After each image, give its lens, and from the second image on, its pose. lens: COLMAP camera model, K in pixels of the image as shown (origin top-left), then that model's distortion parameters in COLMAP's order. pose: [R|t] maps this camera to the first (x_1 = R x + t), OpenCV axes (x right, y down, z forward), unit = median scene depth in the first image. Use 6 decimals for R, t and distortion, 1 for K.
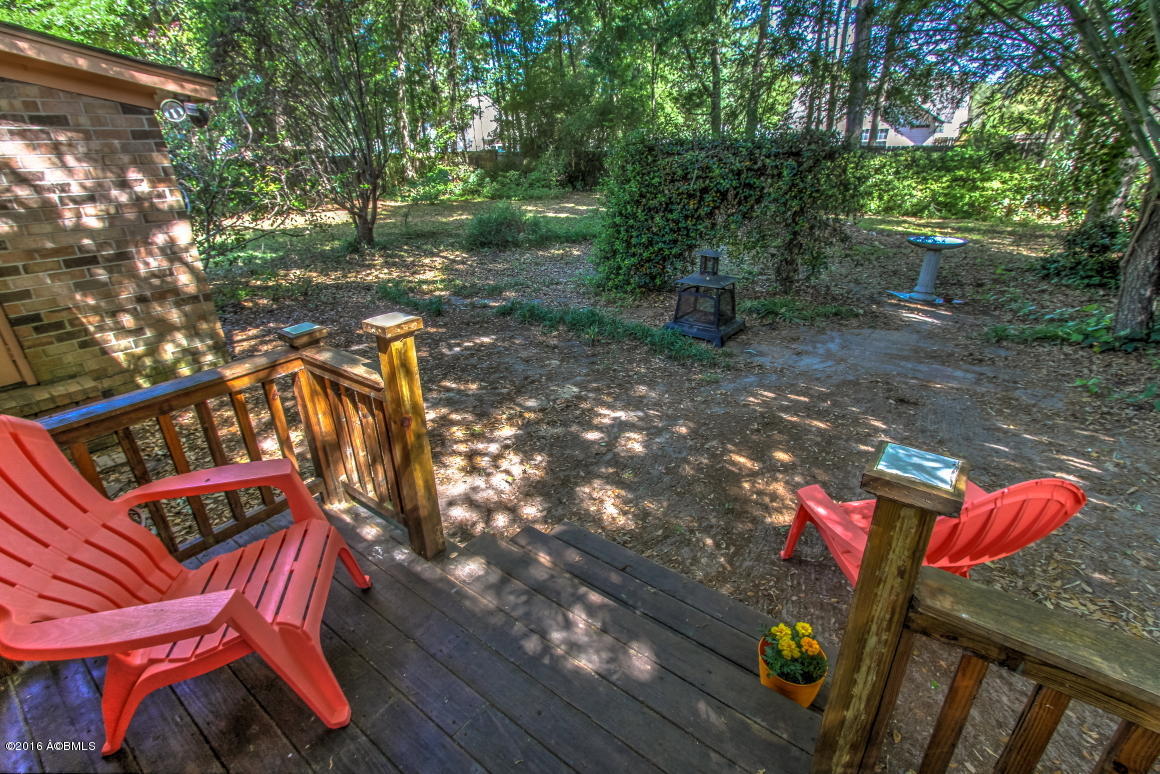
lens RADIAL K [[538.0, 0, 580.0], [0, 538.0, 387.0], [0, 0, 1]] dist [-0.000712, 0.000130]
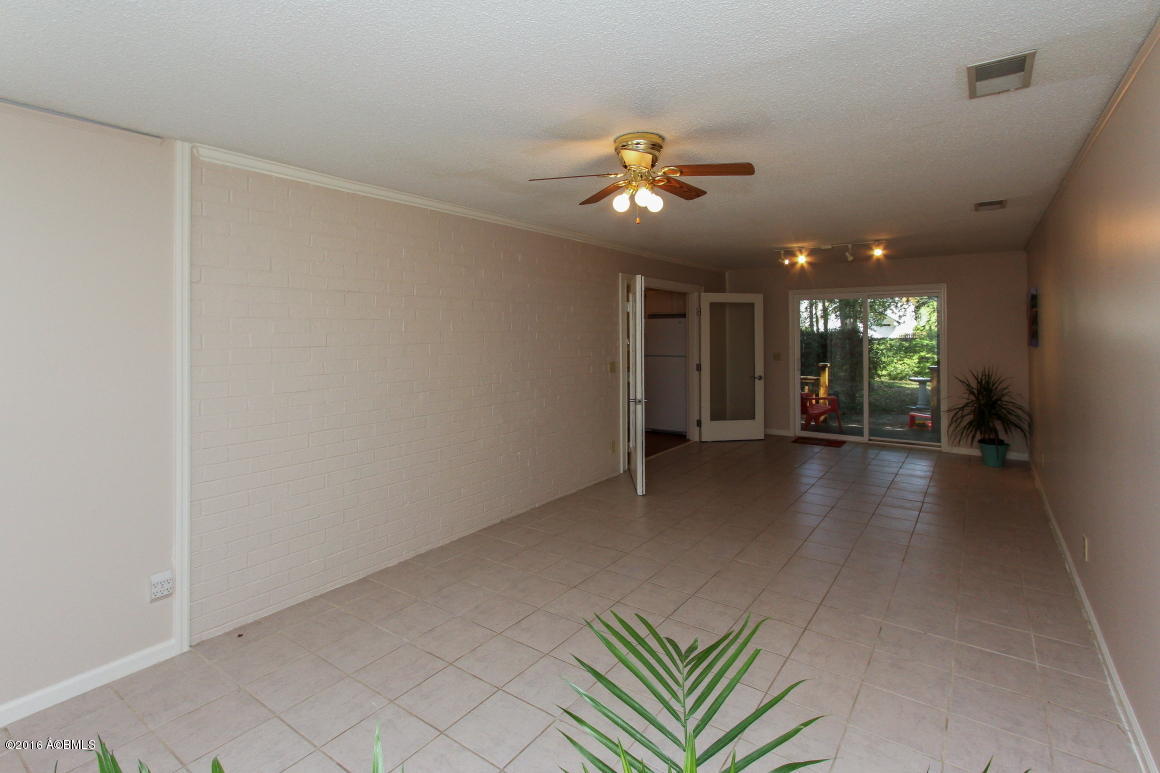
lens RADIAL K [[553.6, 0, 576.7], [0, 553.6, 325.6], [0, 0, 1]] dist [0.000940, 0.000143]
pose [[0.999416, 0.020610, 0.027273, -1.232054], [-0.007163, 0.906359, -0.422448, 0.763138], [-0.033425, 0.422006, 0.905977, -1.634764]]
